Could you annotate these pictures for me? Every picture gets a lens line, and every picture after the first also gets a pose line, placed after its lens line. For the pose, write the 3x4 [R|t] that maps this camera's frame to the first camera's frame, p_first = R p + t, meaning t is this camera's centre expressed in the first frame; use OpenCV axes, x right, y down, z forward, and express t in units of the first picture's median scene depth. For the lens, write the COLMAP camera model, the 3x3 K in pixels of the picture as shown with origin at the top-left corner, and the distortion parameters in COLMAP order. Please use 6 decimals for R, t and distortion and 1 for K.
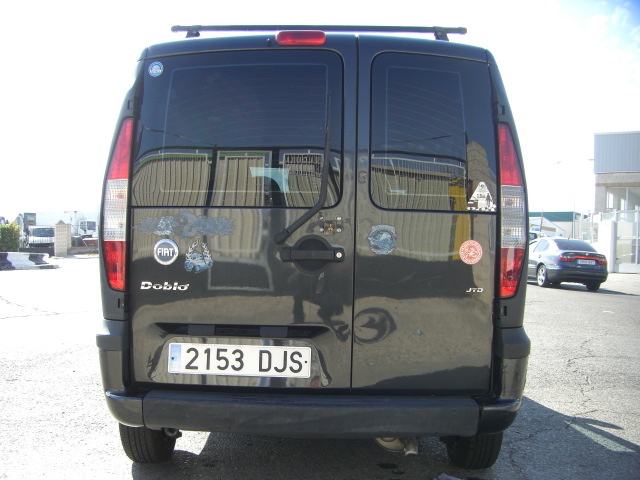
lens RADIAL K [[721.2, 0, 302.7], [0, 721.2, 313.1], [0, 0, 1]] dist [-0.194320, 0.162852]
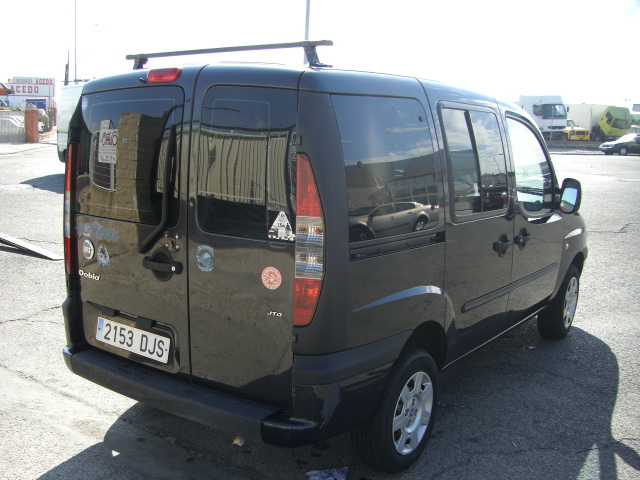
lens RADIAL K [[721.2, 0, 302.7], [0, 721.2, 313.1], [0, 0, 1]] dist [-0.194320, 0.162852]
pose [[0.815331, 0.149957, -0.559238, 0.861191], [-0.064261, 0.983348, 0.169992, -0.214421], [0.575417, -0.102663, 0.811391, 0.155703]]
